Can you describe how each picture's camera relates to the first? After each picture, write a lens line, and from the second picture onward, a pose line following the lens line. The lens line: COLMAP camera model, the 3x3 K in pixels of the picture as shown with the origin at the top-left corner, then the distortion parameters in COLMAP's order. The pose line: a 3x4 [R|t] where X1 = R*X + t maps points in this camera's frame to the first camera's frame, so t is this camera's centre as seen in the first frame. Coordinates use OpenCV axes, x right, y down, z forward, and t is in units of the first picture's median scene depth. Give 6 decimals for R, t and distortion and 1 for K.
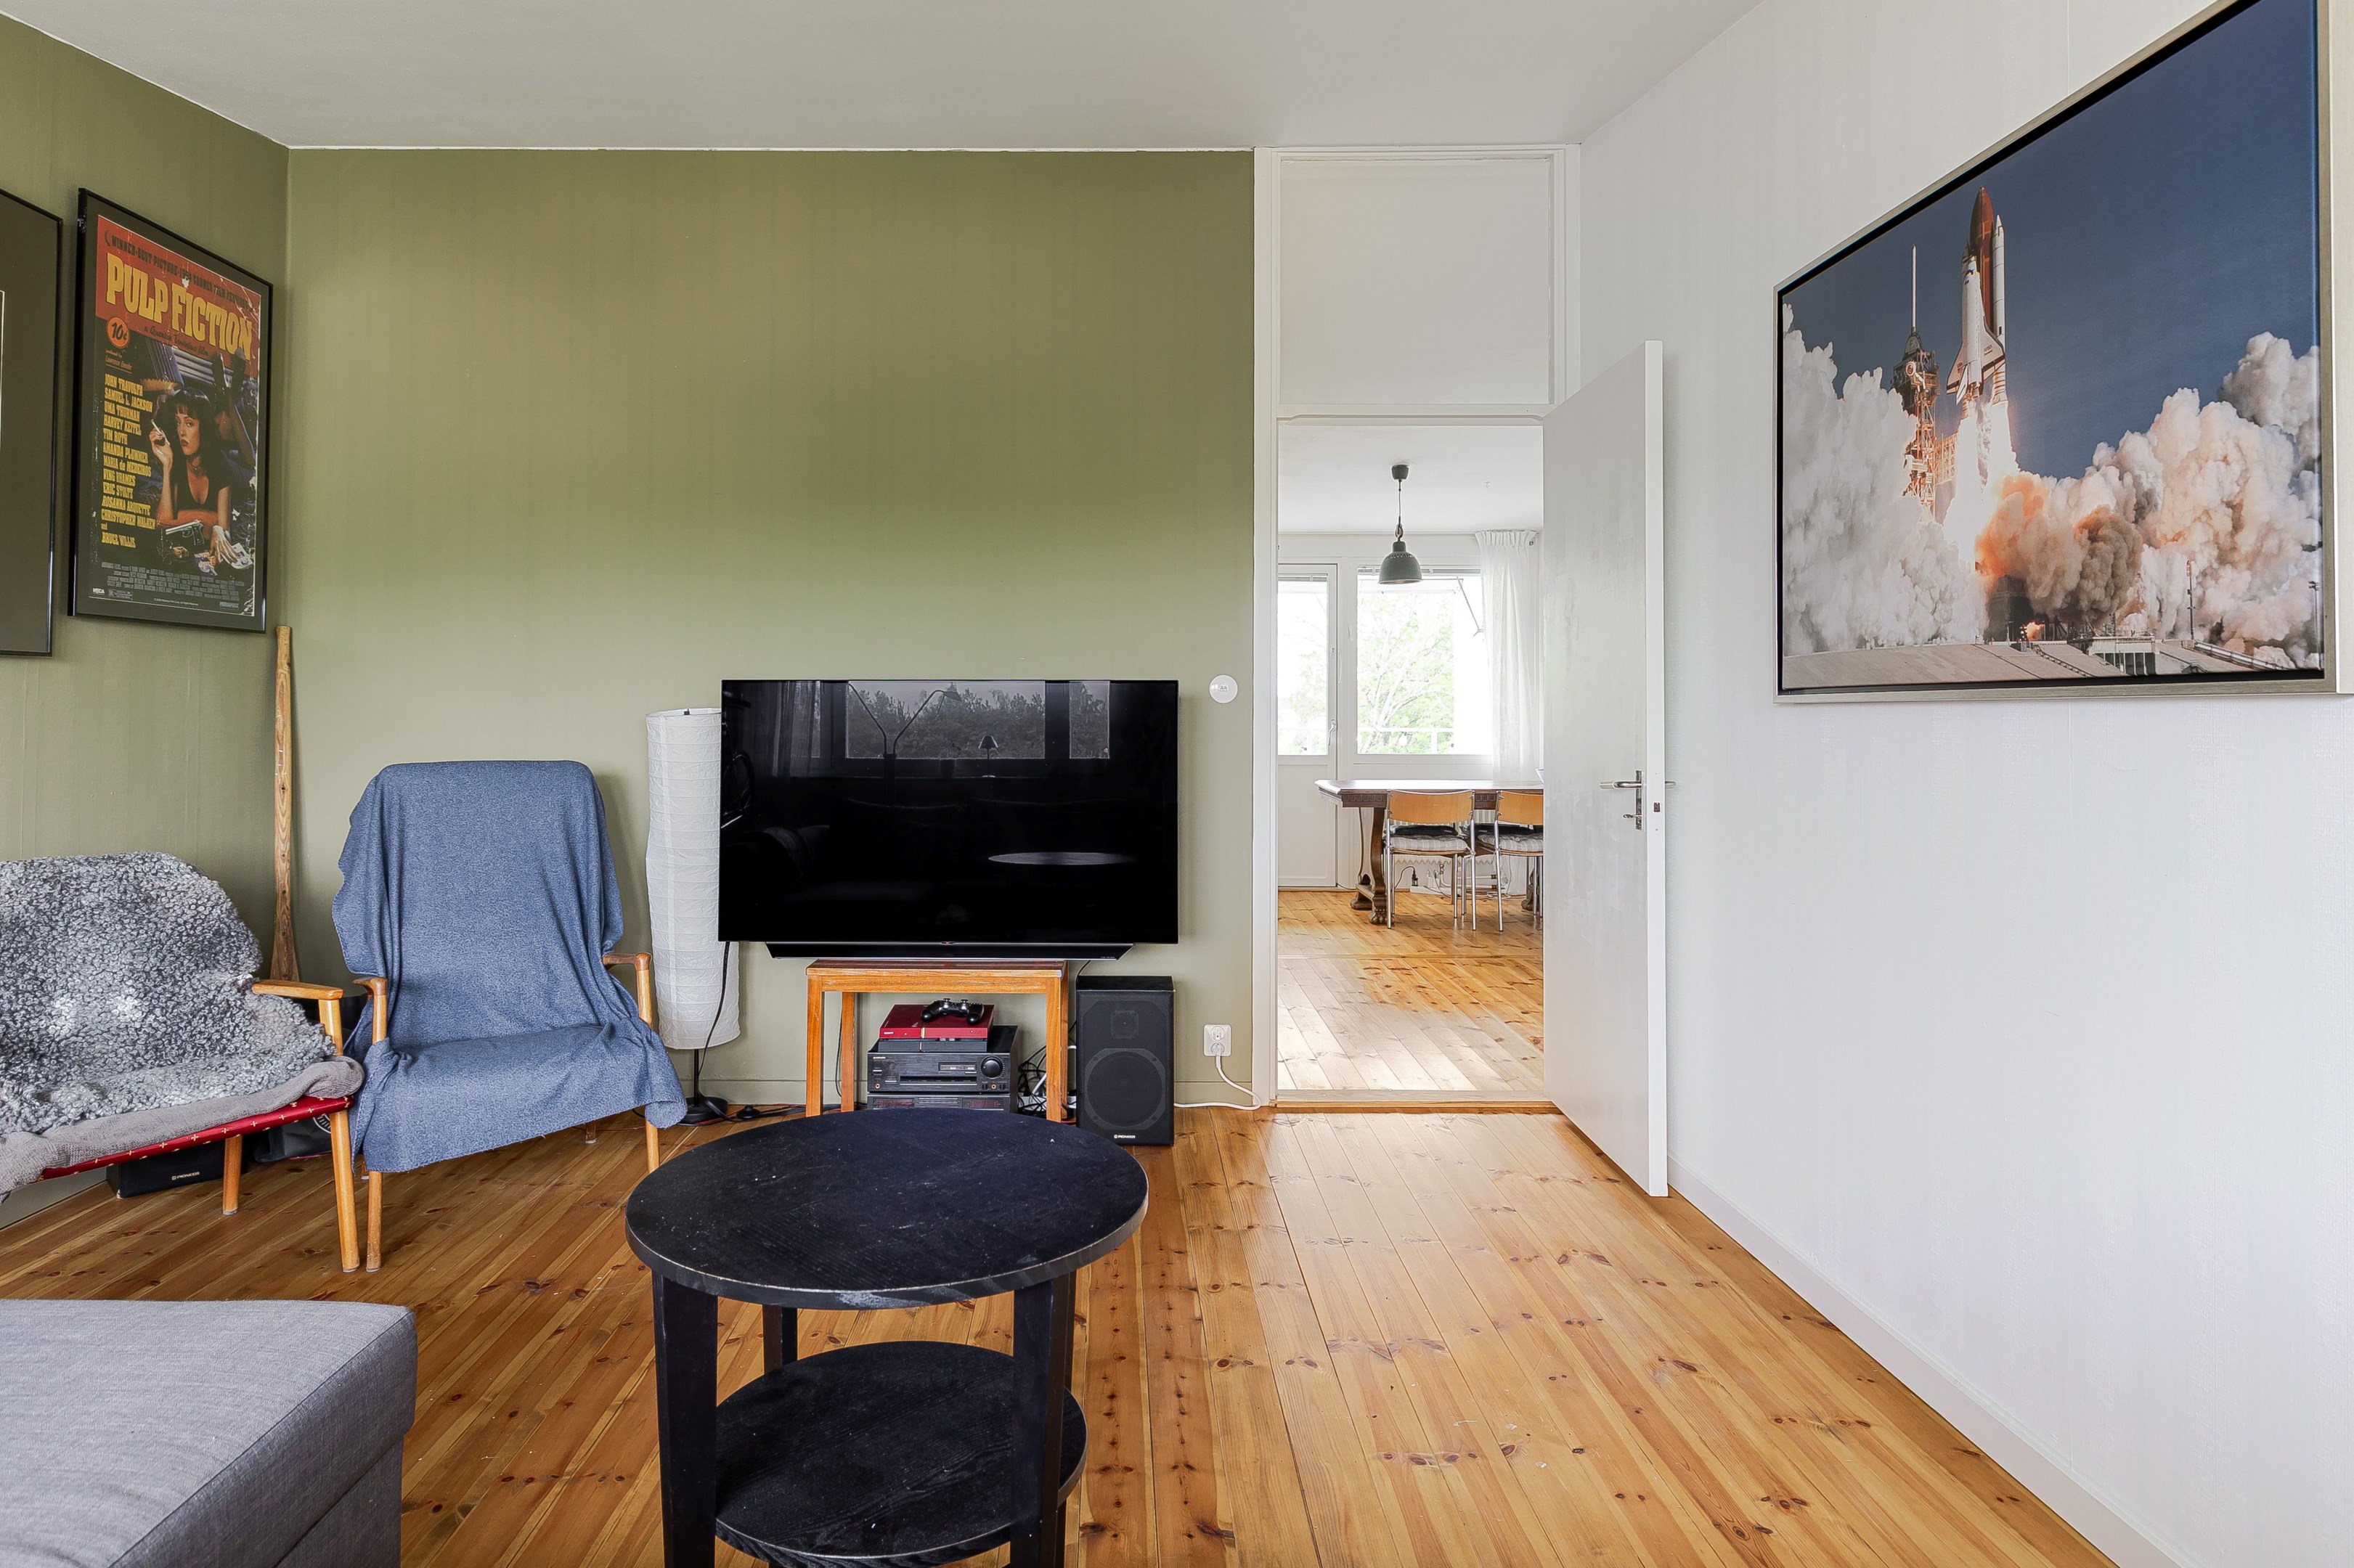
lens RADIAL K [[1335.0, 0, 1100.4], [0, 1335.0, 694.3], [0, 0, 1]] dist [0.015752, -0.002874]
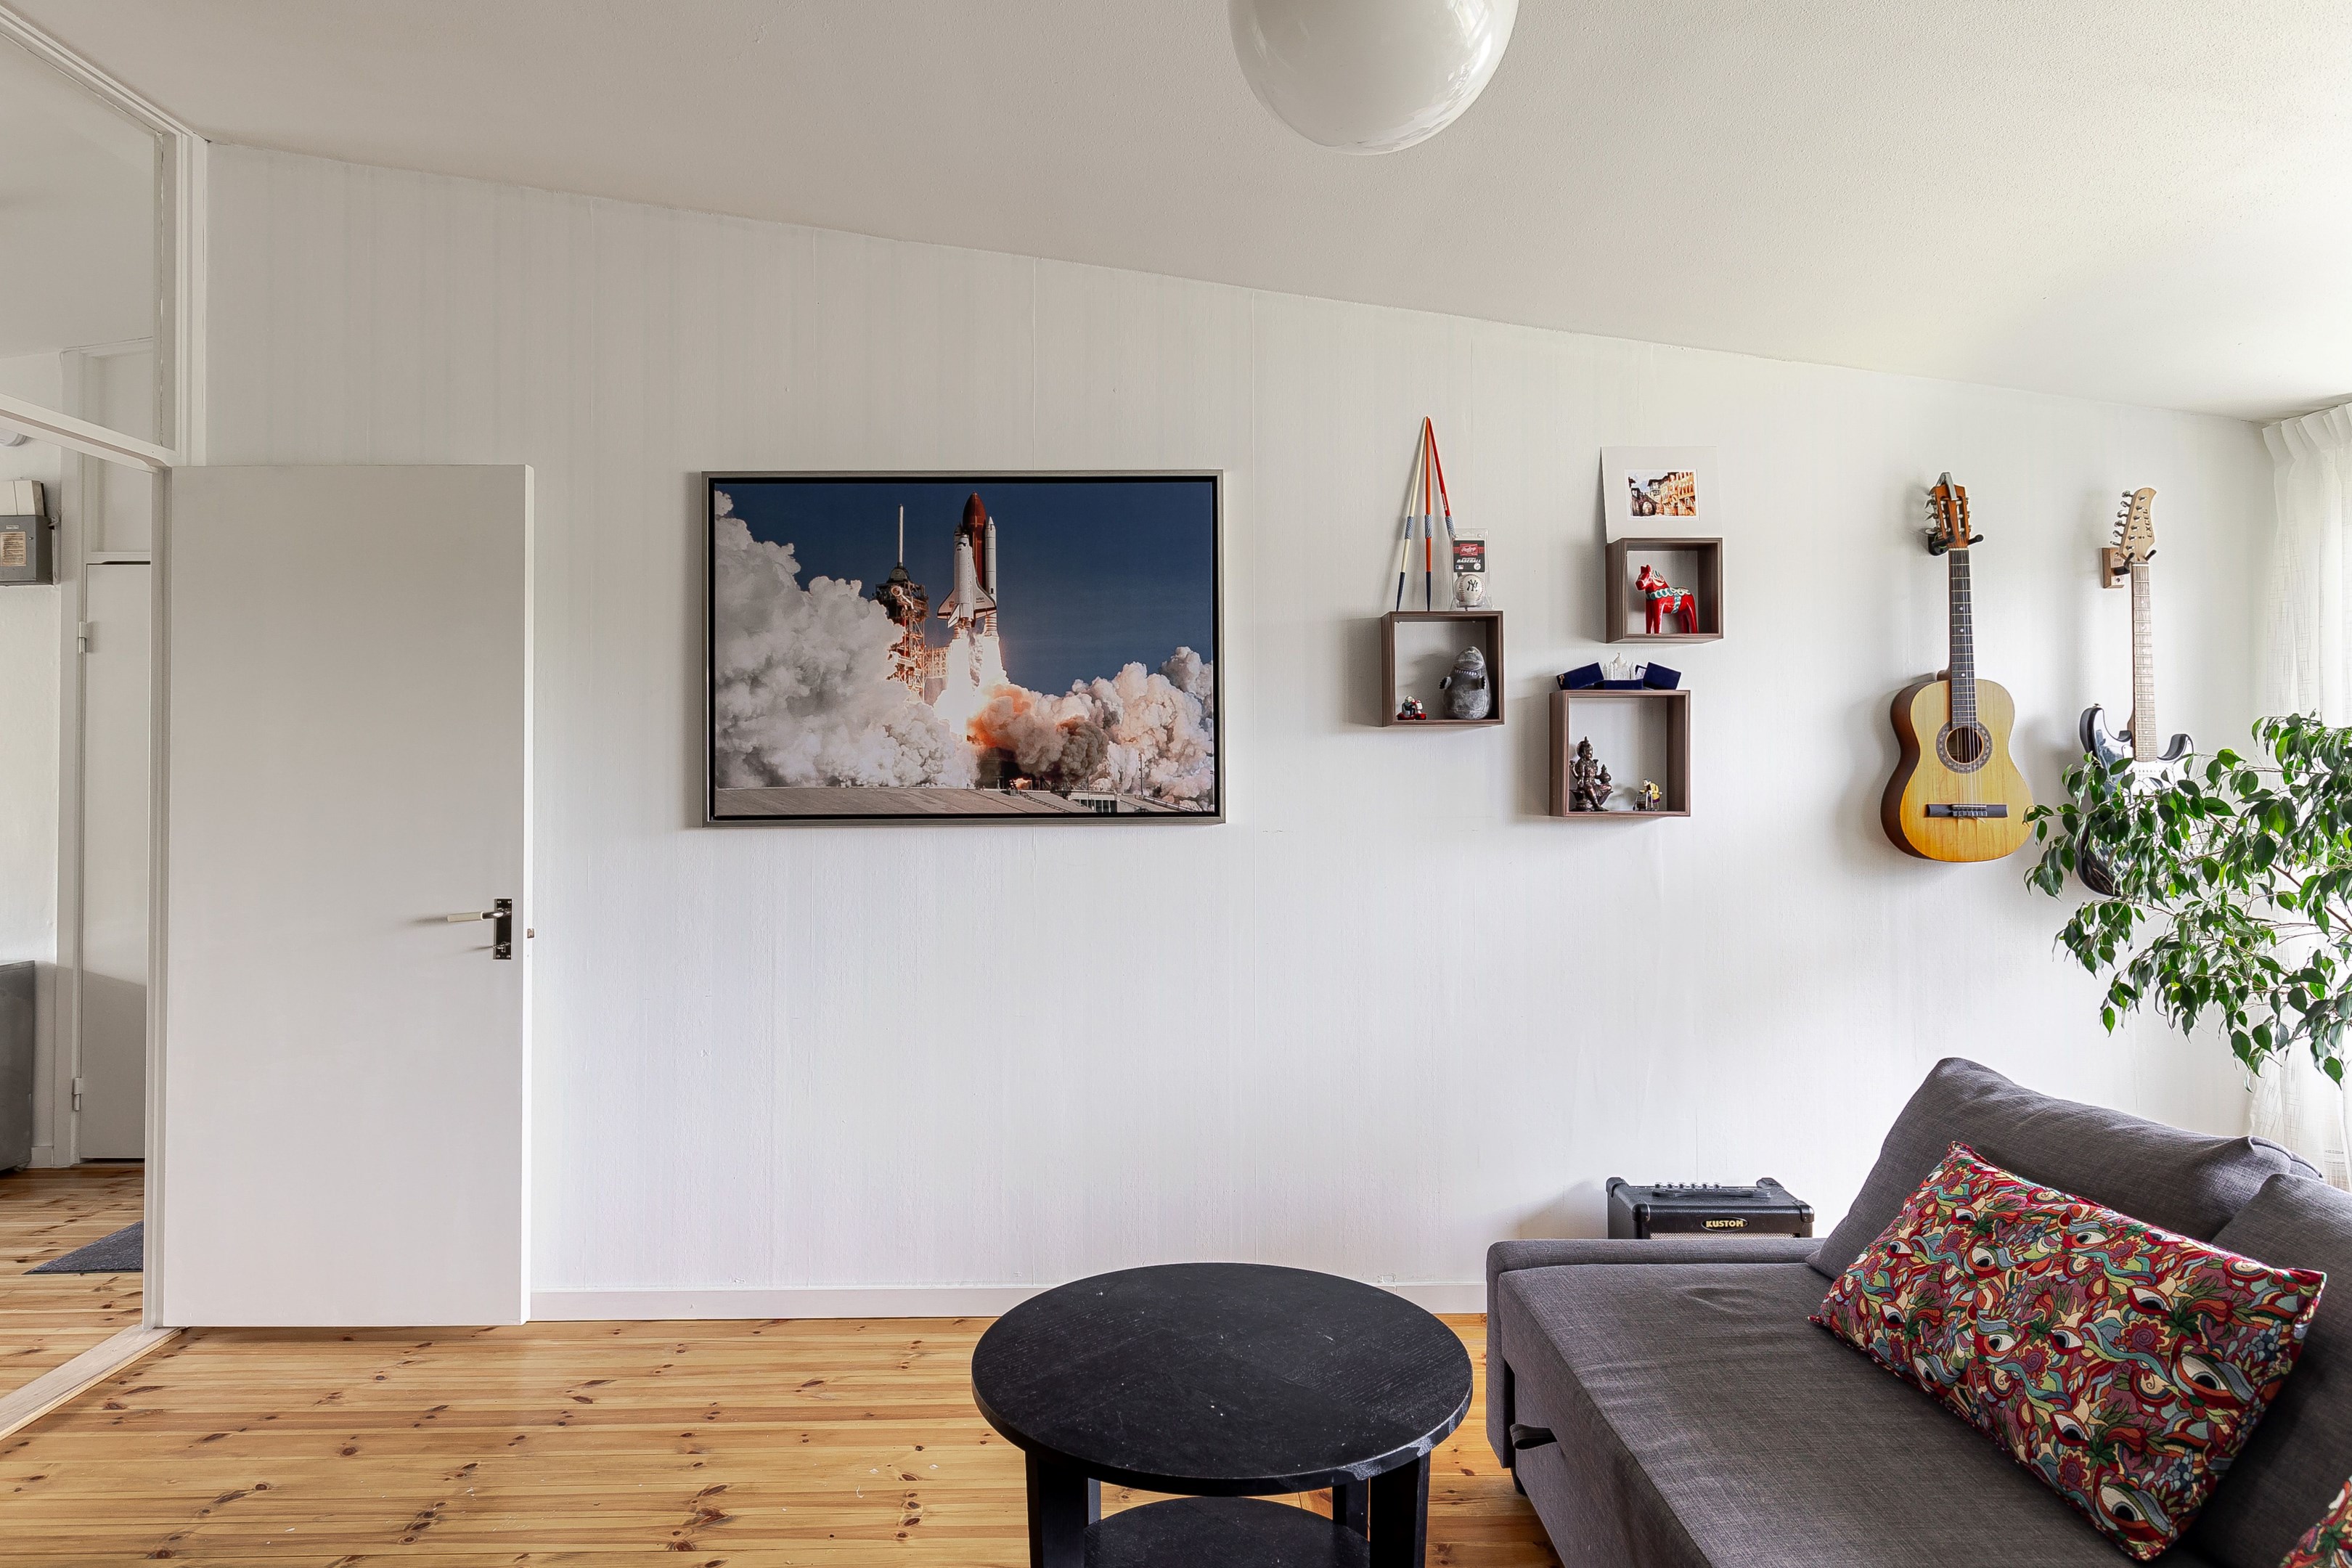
lens RADIAL K [[1334.0, 0, 1170.6], [0, 1334.0, 778.0], [0, 0, 1]] dist [0.015752, -0.002874]
pose [[-0.008315, -0.000249, 0.999965, -0.920643], [-0.007371, 0.999973, 0.000188, -0.055161], [-0.999938, -0.007369, -0.008317, 0.827660]]
